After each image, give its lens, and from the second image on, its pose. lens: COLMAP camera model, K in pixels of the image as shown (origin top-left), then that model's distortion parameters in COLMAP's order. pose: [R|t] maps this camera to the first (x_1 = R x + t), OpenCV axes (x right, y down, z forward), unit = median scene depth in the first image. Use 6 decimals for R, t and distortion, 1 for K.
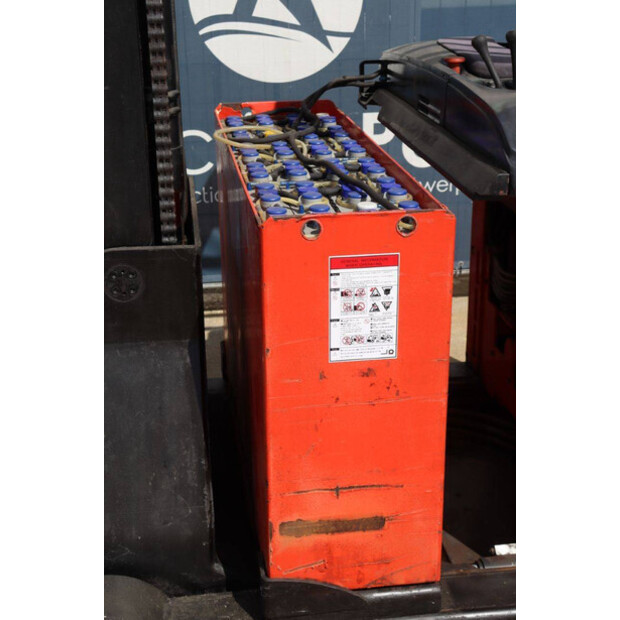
lens RADIAL K [[999.3, 0, 310.0], [0, 999.3, 310.0], [0, 0, 1]] dist [0.150086, -0.086877]
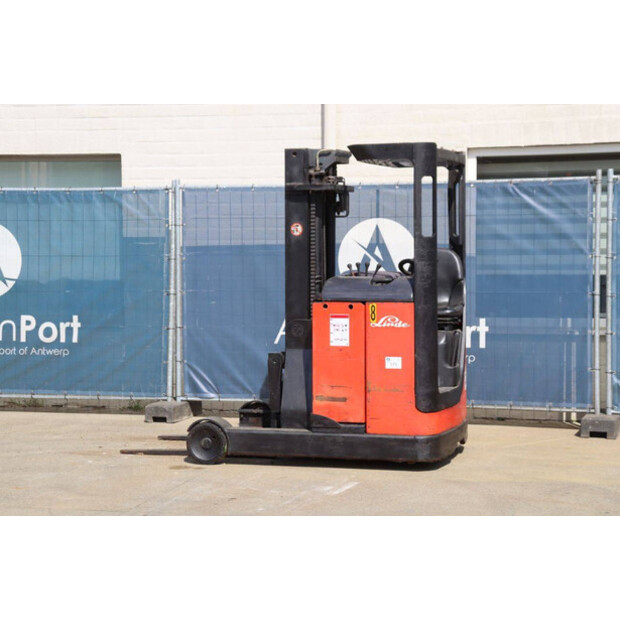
lens RADIAL K [[1465.6, 0, 310.0], [0, 1465.6, 310.0], [0, 0, 1]] dist [0.384762, 0.692533]
pose [[0.970020, 0.030747, -0.241072, 0.569341], [-0.101459, 0.952618, -0.286750, 0.678379], [0.220833, 0.302612, 0.927178, -1.842957]]
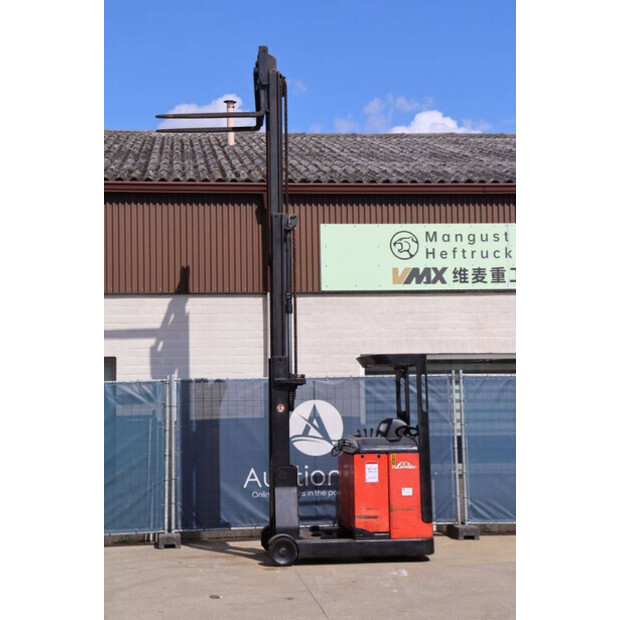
lens RADIAL K [[1224.0, 0, 309.4], [0, 1224.0, 291.2], [0, 0, 1]] dist [0.236043, 0.129217]
pose [[0.989306, 0.020758, 0.144368, -0.617369], [0.044853, 0.898554, -0.436566, 0.982513], [-0.138784, 0.438372, 0.888014, -2.610936]]
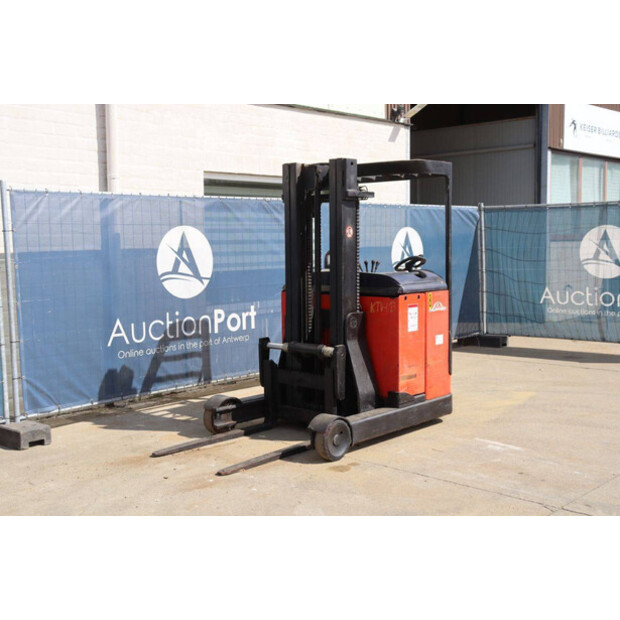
lens RADIAL K [[797.2, 0, 310.0], [0, 797.2, 310.0], [0, 0, 1]] dist [0.031194, 0.047835]
pose [[0.646992, -0.051774, 0.760737, -1.300978], [0.267023, 0.949899, -0.162450, 0.186422], [-0.714213, 0.308238, 0.628402, -0.386039]]
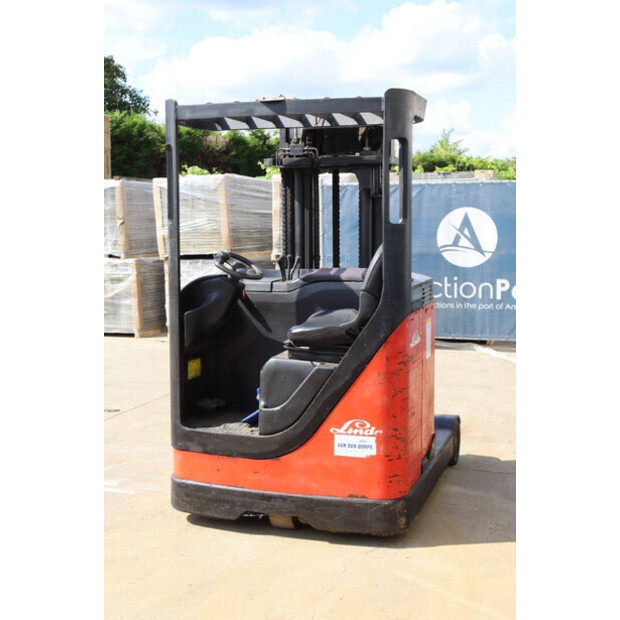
lens RADIAL K [[881.1, 0, 310.0], [0, 881.1, 310.0], [0, 0, 1]] dist [-0.002124, 0.035022]
pose [[-0.285960, 0.122555, -0.950372, 1.197449], [-0.327689, 0.919487, 0.217171, -0.350987], [0.900470, 0.373529, -0.222776, 0.859952]]
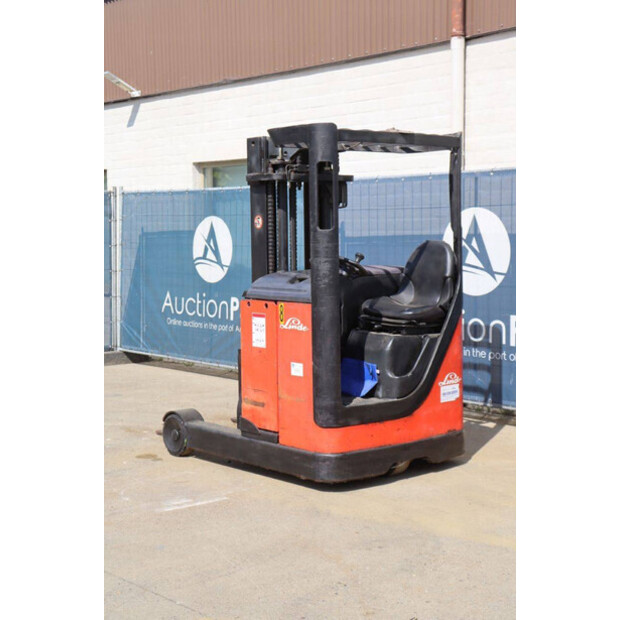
lens RADIAL K [[1074.5, 0, 310.0], [0, 1074.5, 310.0], [0, 0, 1]] dist [0.179842, -0.015958]
pose [[0.681644, 0.071603, -0.728172, 1.302713], [-0.260525, 0.953728, -0.150096, 0.201026], [0.683731, 0.292019, 0.668757, -0.618765]]
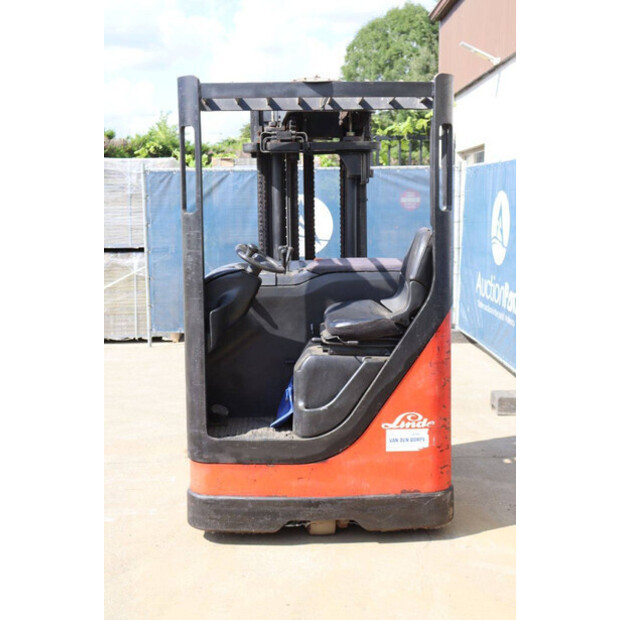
lens RADIAL K [[937.5, 0, 310.0], [0, 937.5, 310.0], [0, 0, 1]] dist [0.052562, 0.013823]
pose [[0.048105, 0.134319, -0.989770, 1.258316], [-0.340335, 0.933826, 0.110186, -0.213840], [0.939073, 0.331553, 0.090635, 0.479080]]
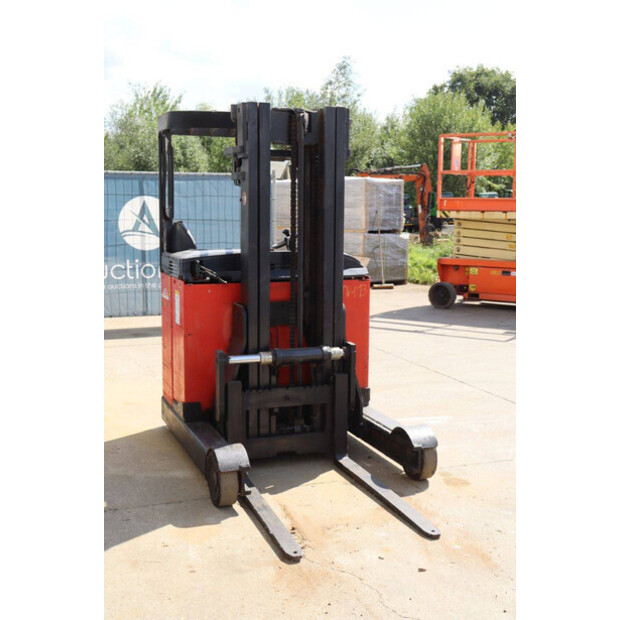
lens RADIAL K [[776.3, 0, 310.0], [0, 776.3, 310.0], [0, 0, 1]] dist [-0.001573, -0.011145]
pose [[-0.385657, -0.103048, 0.916870, -1.171652], [0.327130, 0.913912, 0.240314, -0.335450], [-0.862702, 0.392614, -0.318746, 0.966452]]
